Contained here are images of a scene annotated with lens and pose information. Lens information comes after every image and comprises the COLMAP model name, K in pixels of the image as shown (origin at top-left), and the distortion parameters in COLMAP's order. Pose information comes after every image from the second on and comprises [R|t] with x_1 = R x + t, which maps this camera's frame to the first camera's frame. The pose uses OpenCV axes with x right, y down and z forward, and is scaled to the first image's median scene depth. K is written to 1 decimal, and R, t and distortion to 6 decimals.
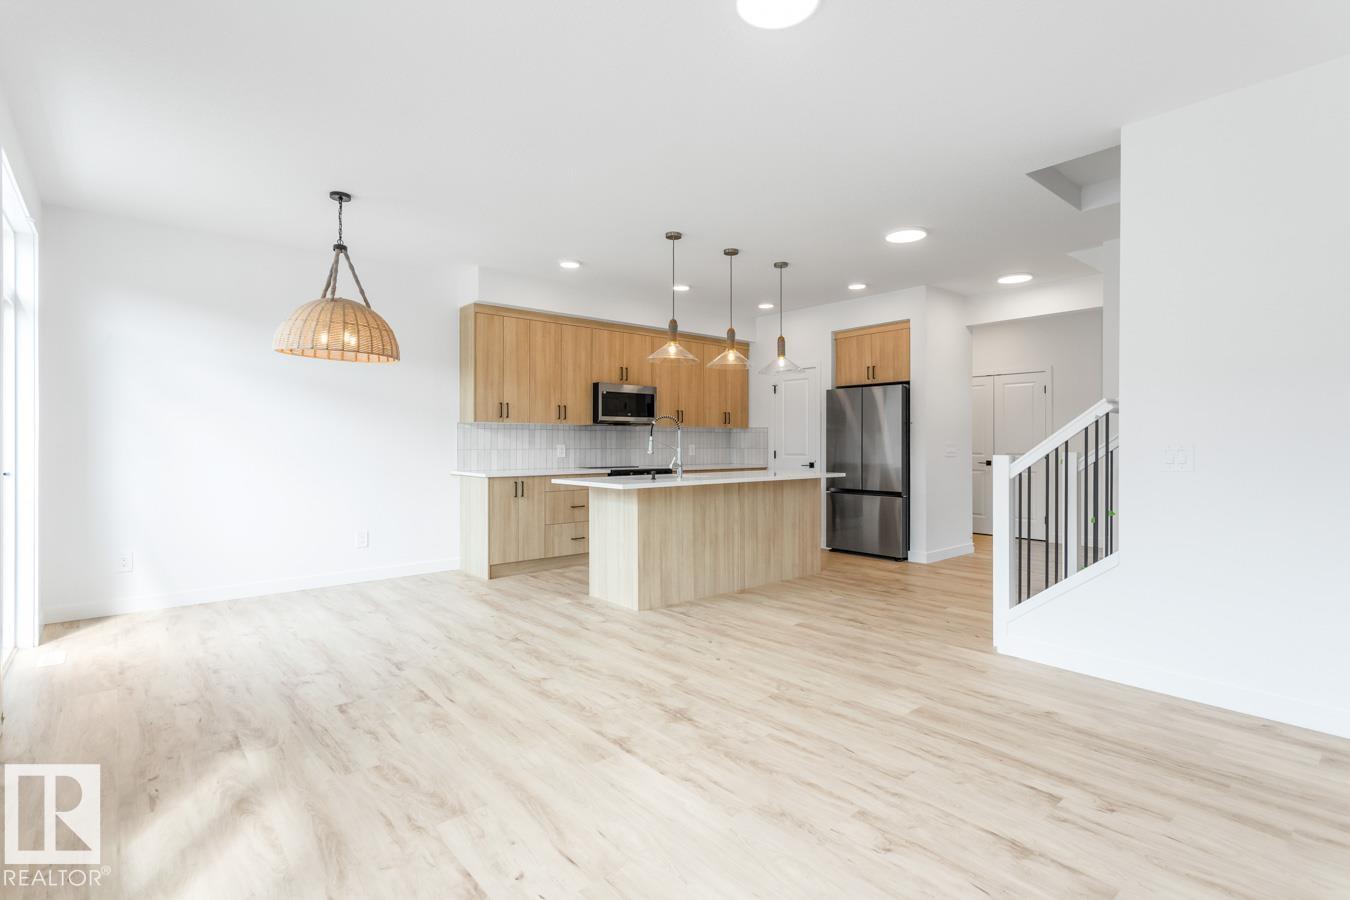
lens RADIAL K [[650.9, 0, 678.7], [0, 650.9, 436.0], [0, 0, 1]] dist [-0.003999, 0.007941]
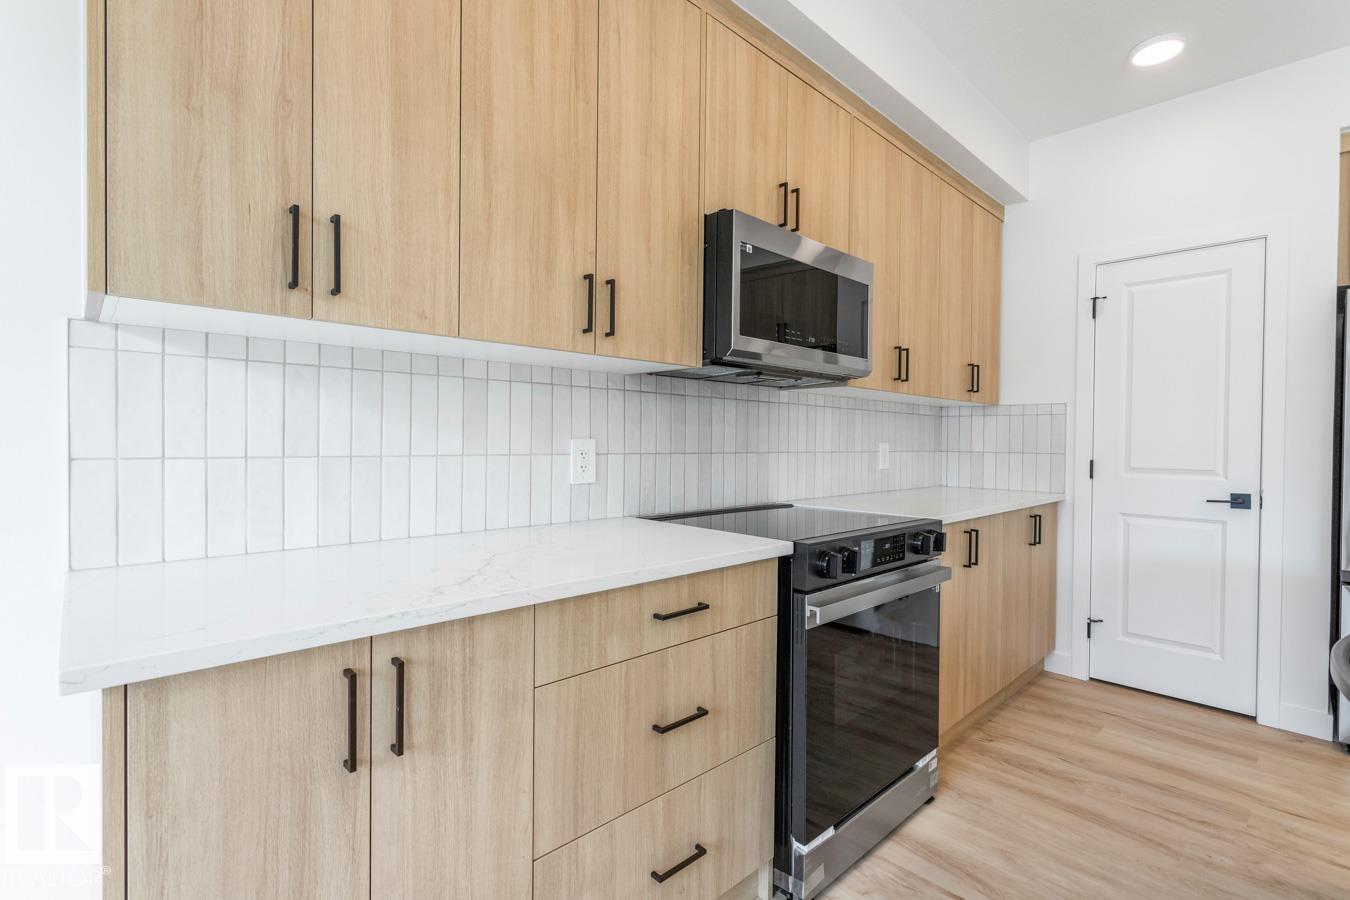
lens RADIAL K [[650.9, 0, 687.9], [0, 650.9, 442.3], [0, 0, 1]] dist [-0.003999, 0.007941]
pose [[0.997386, 0.009521, 0.071630, -0.162995], [-0.010513, 0.999854, 0.013486, 0.010741], [-0.071491, -0.014204, 0.997340, 0.752673]]
